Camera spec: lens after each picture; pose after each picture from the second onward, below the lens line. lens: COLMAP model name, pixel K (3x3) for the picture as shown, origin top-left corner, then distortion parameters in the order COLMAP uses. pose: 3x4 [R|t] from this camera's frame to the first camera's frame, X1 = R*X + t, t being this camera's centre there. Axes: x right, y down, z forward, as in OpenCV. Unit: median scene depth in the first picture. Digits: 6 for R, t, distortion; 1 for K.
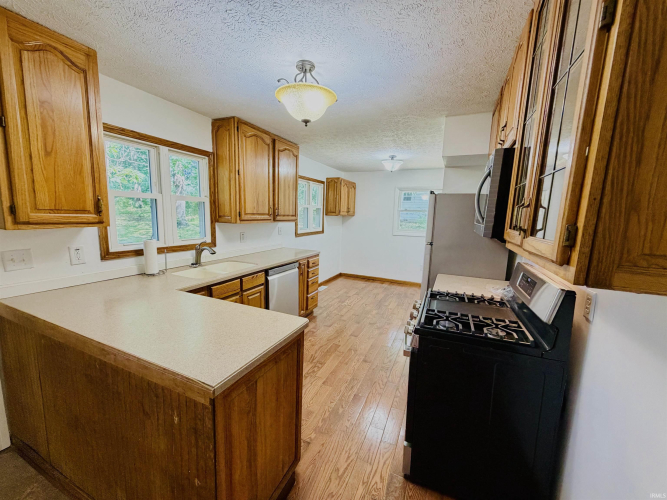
lens RADIAL K [[263.0, 0, 333.5], [0, 263.0, 250.0], [0, 0, 1]] dist [0.000500, 0.000023]
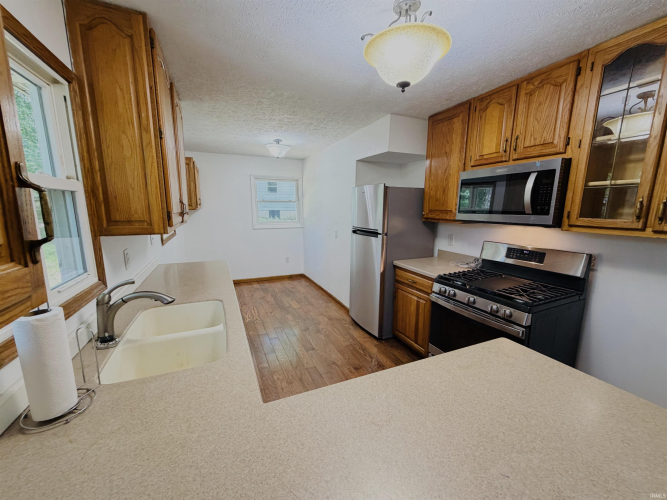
lens RADIAL K [[263.5, 0, 333.5], [0, 263.5, 250.0], [0, 0, 1]] dist [-0.000314, -0.000008]
pose [[0.680989, -0.147857, 0.717212, -0.322147], [0.118360, 0.988750, 0.091454, -0.048705], [-0.722665, 0.022610, 0.690828, 0.250633]]
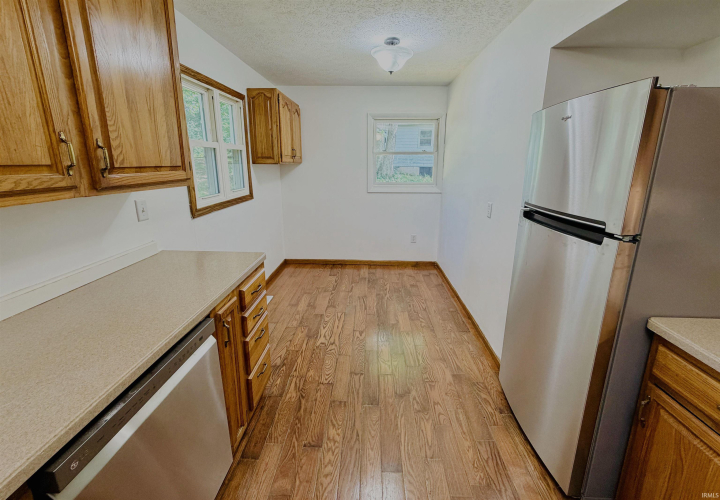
lens RADIAL K [[293.7, 0, 364.8], [0, 293.7, 227.2], [0, 0, 1]] dist [0.000079, -0.000075]
pose [[0.926306, -0.107034, 0.361249, -0.059931], [0.074905, 0.991977, 0.101843, -0.062088], [-0.369251, -0.067278, 0.926891, 0.458147]]
